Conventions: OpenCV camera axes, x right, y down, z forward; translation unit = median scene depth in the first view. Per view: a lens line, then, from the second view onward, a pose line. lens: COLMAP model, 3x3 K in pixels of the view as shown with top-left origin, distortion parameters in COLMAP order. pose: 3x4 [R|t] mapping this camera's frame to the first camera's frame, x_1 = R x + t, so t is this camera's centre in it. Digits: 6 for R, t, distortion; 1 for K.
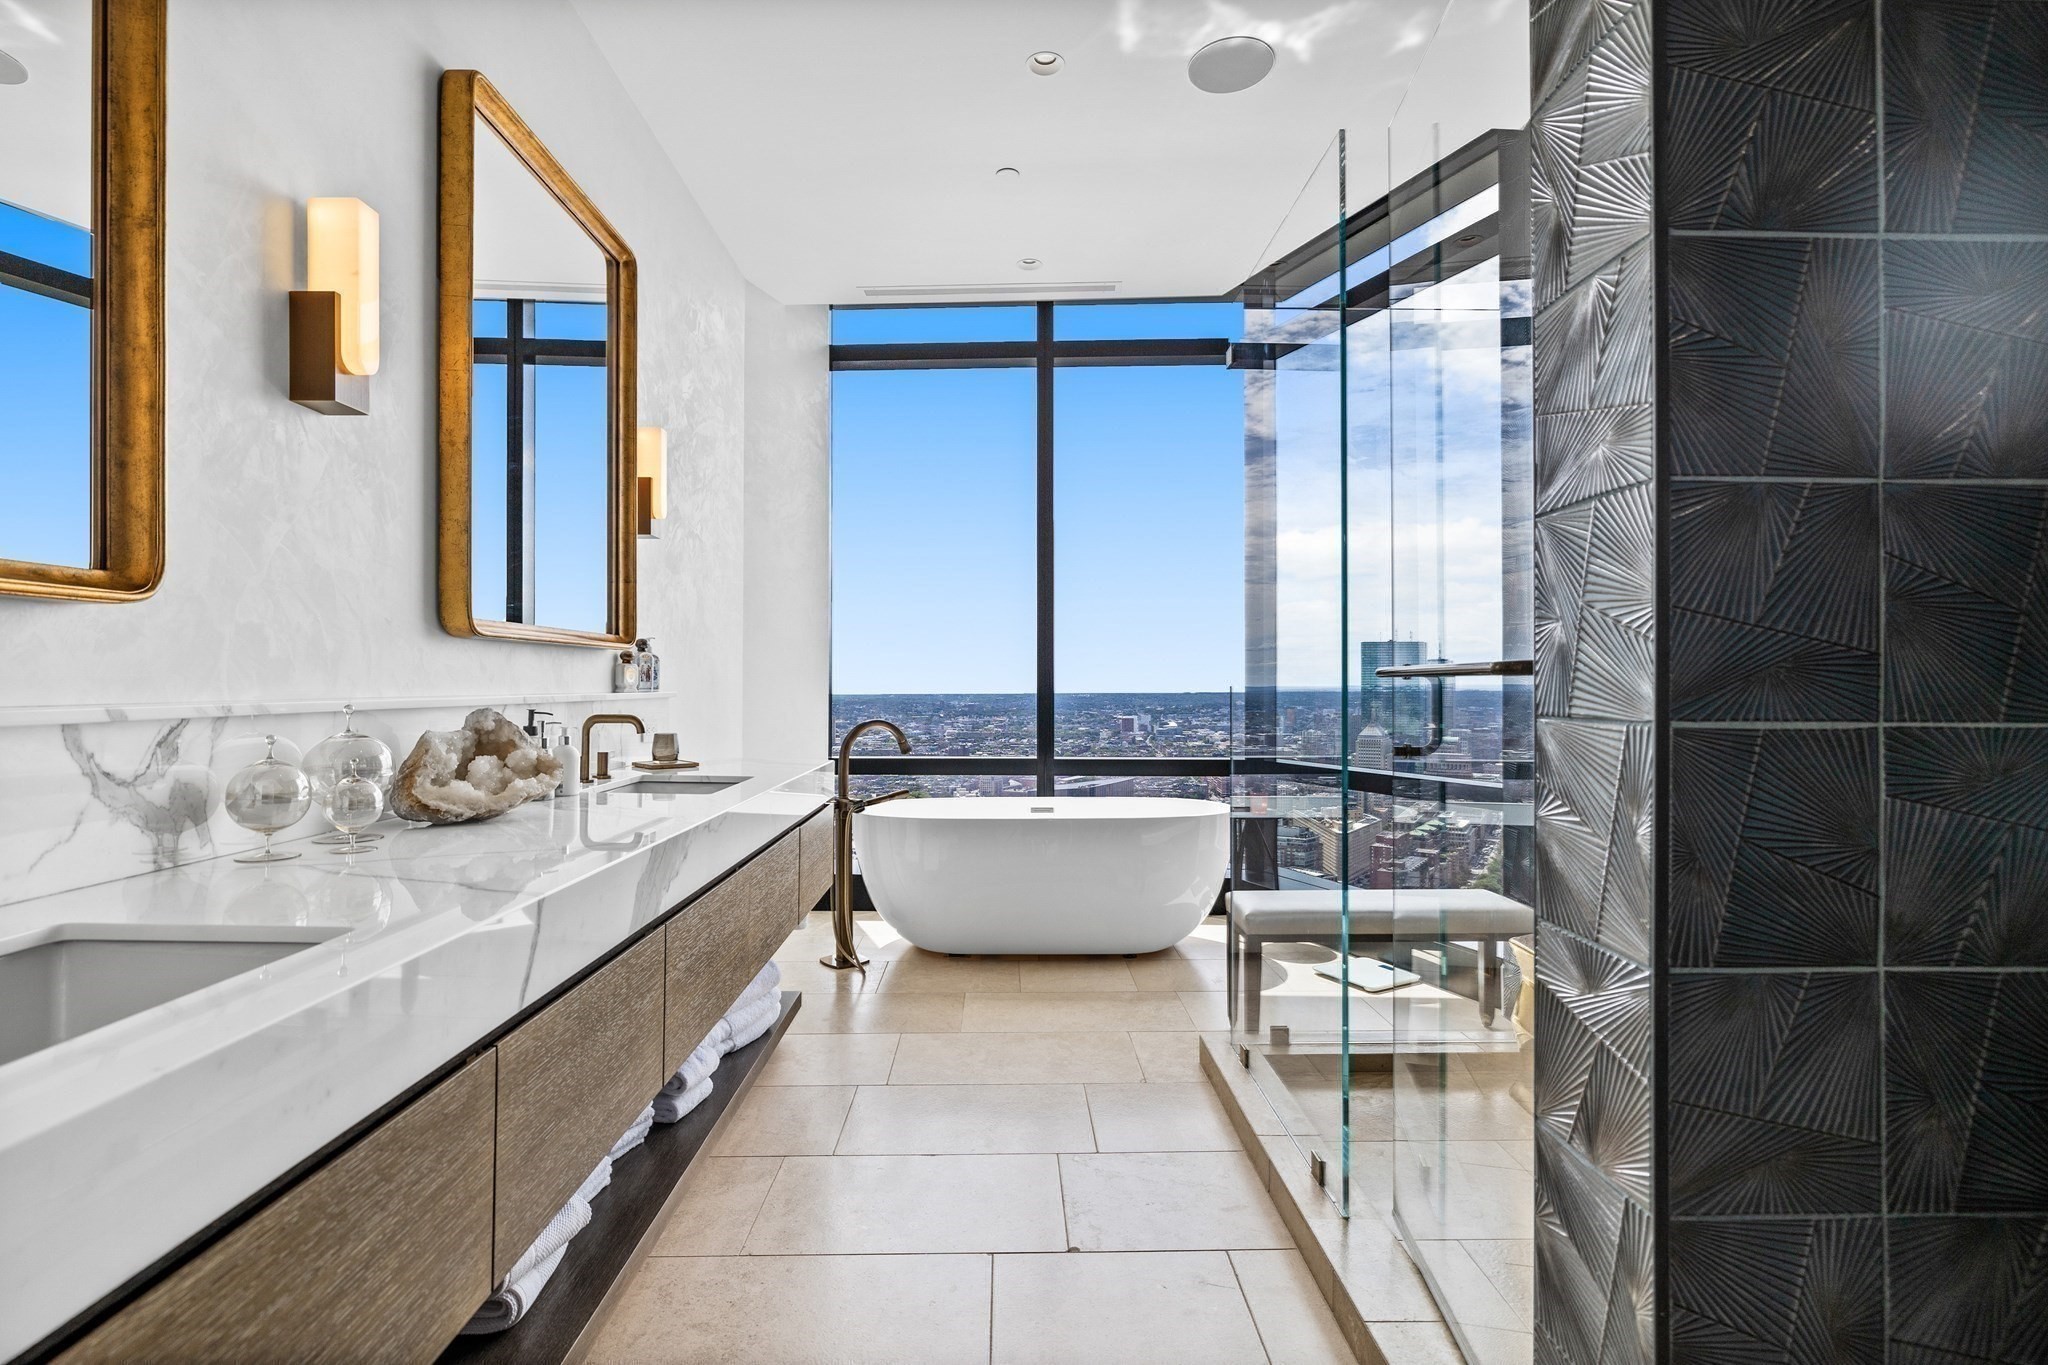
lens RADIAL K [[949.6, 0, 1024.0], [0, 949.6, 682.5], [0, 0, 1]] dist [-0.000022, -0.000007]
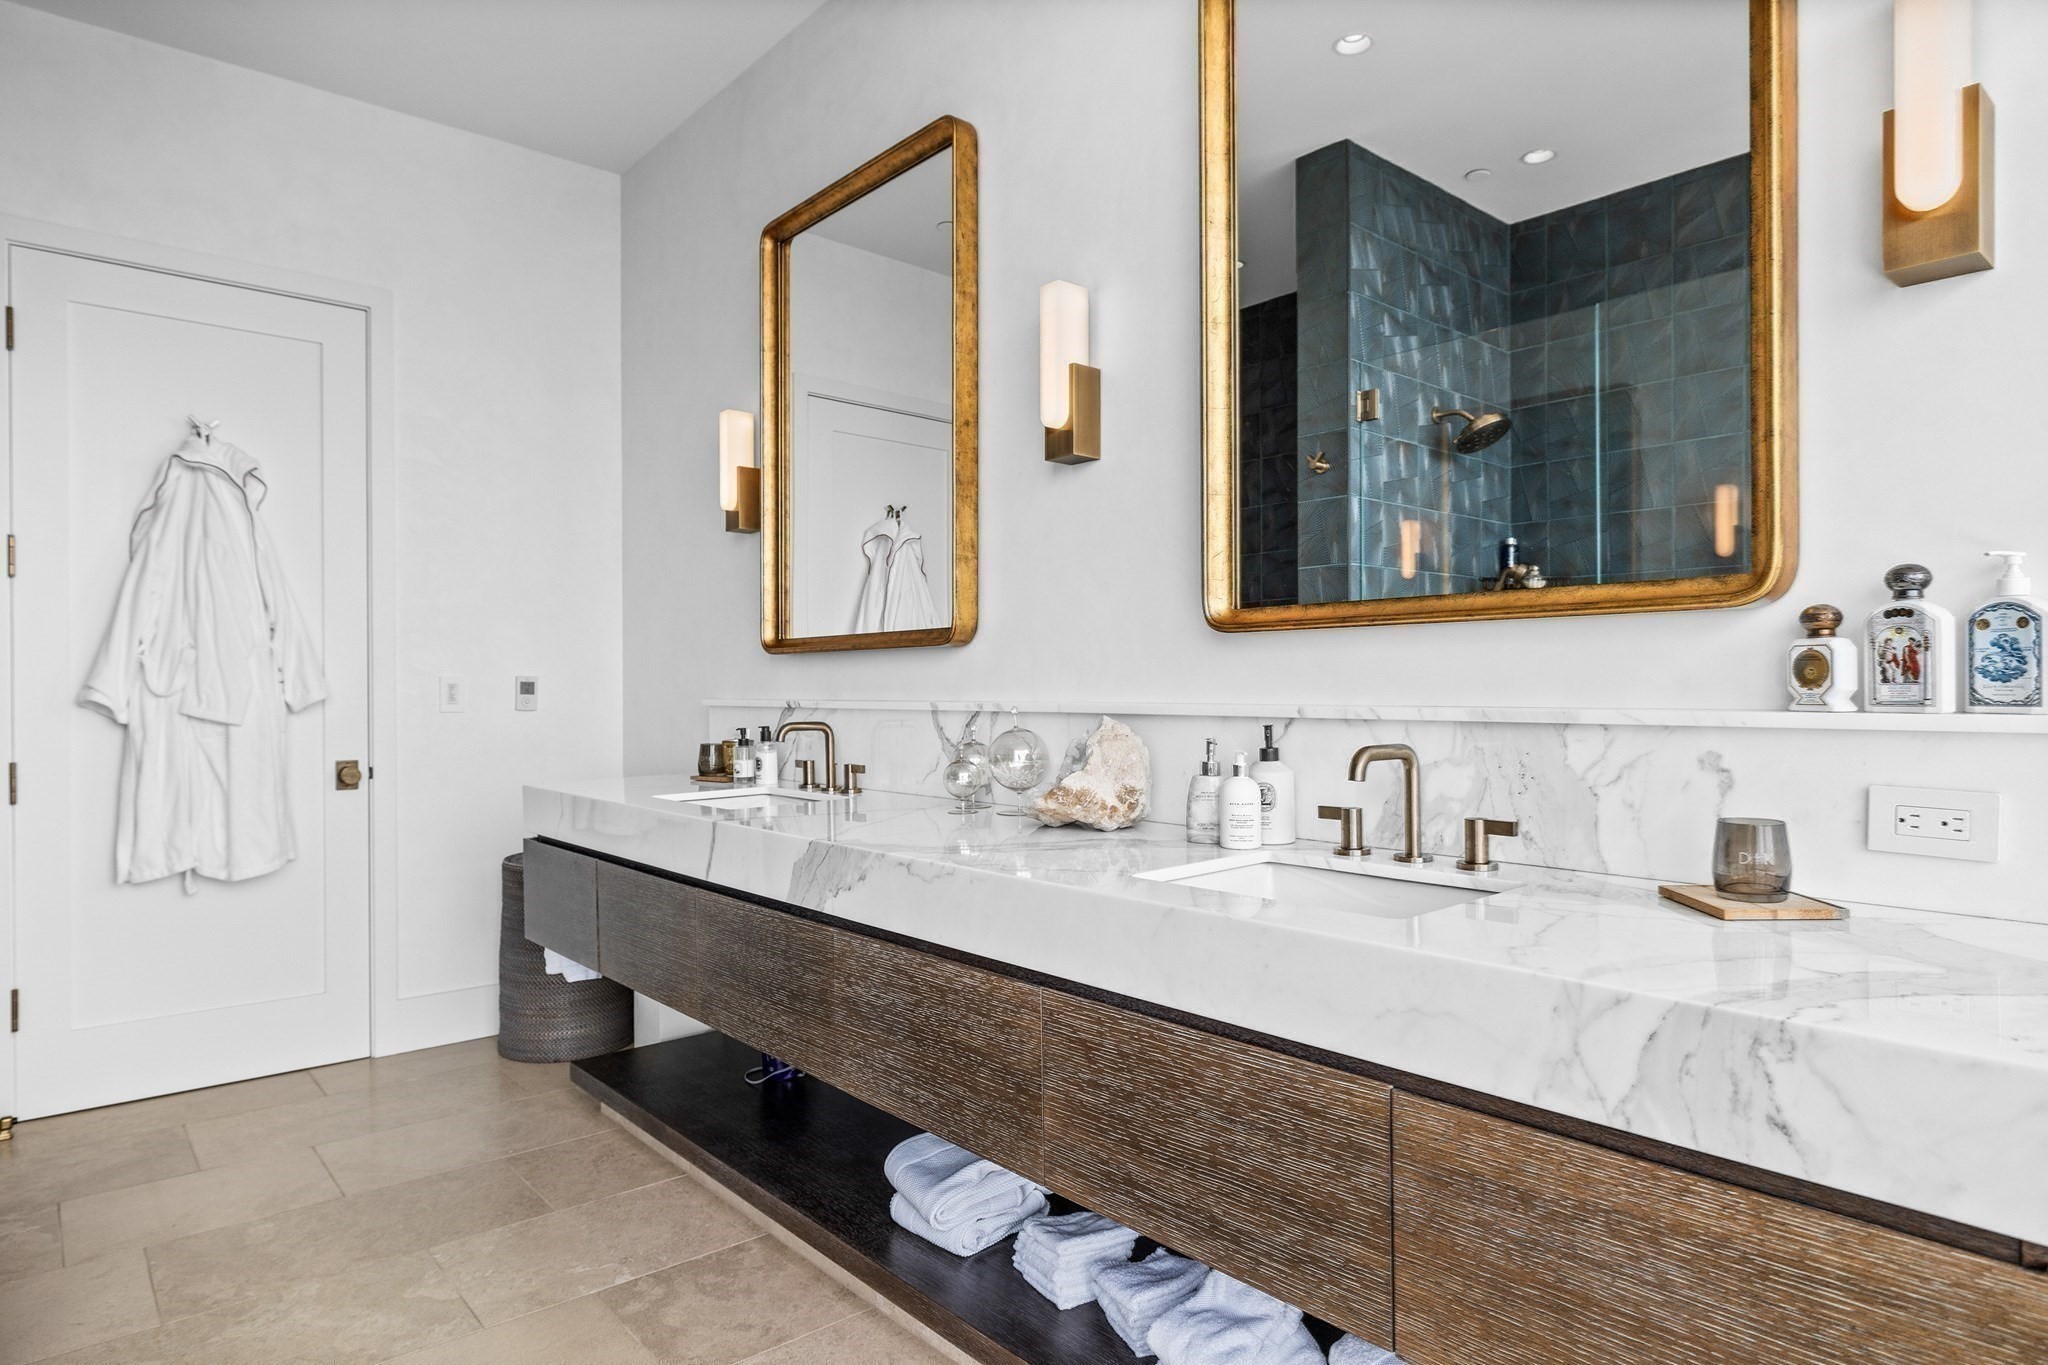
lens RADIAL K [[1196.8, 0, 1016.6], [0, 1196.8, 674.0], [0, 0, 1]] dist [0.006346, -0.001437]
pose [[-0.779171, 0.001532, -0.626810, 0.329356], [0.008582, 0.999929, -0.008223, -0.007799], [0.626753, -0.011786, -0.779129, 2.527491]]
